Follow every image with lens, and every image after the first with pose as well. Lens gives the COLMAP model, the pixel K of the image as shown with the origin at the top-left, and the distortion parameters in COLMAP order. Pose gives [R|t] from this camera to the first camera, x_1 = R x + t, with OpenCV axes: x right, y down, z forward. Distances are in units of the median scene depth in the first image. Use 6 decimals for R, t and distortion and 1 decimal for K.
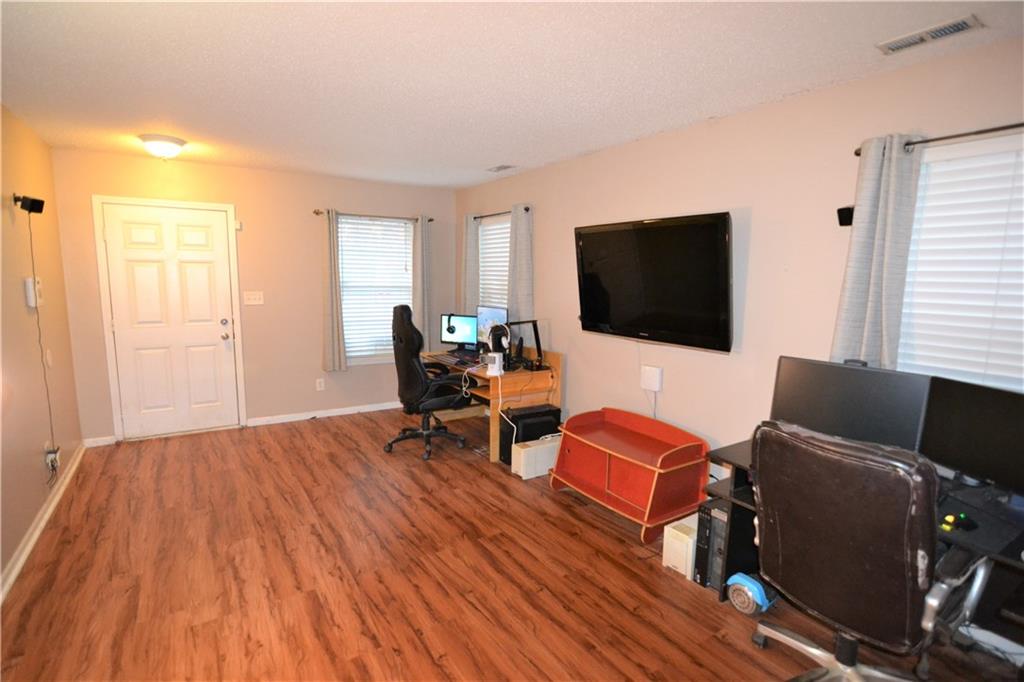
lens RADIAL K [[502.9, 0, 504.9], [0, 502.9, 336.1], [0, 0, 1]] dist [-0.030487, 0.006940]
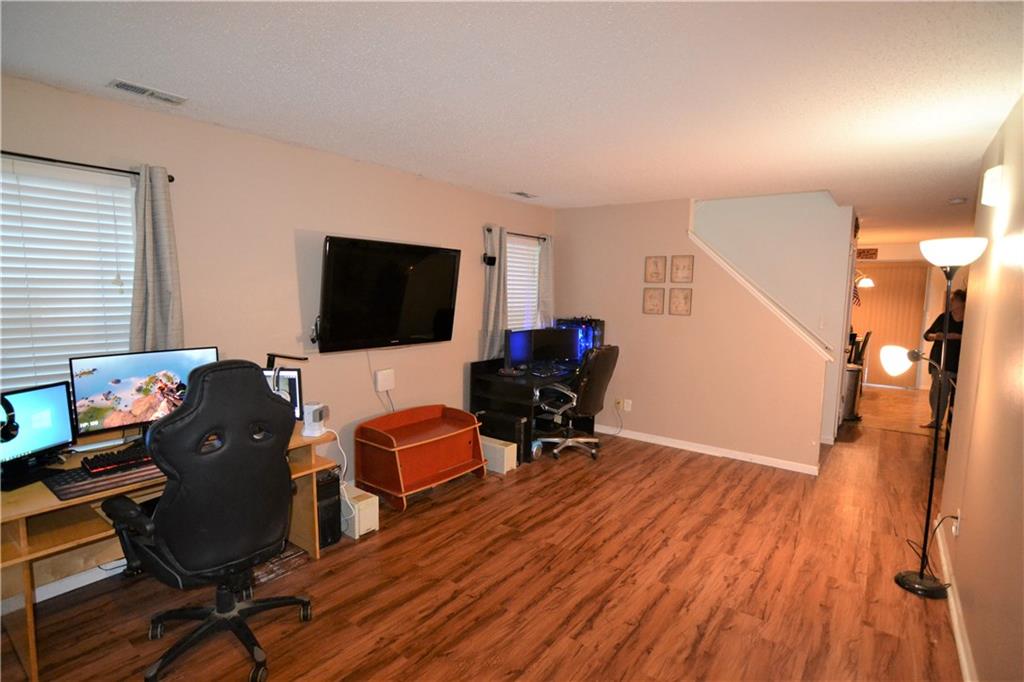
lens RADIAL K [[502.9, 0, 505.2], [0, 502.9, 345.9], [0, 0, 1]] dist [-0.030487, 0.006940]
pose [[-0.333501, -0.124029, 0.934556, -1.172889], [0.092109, 0.982279, 0.163232, -0.210065], [-0.938239, 0.140519, -0.316166, 1.507899]]
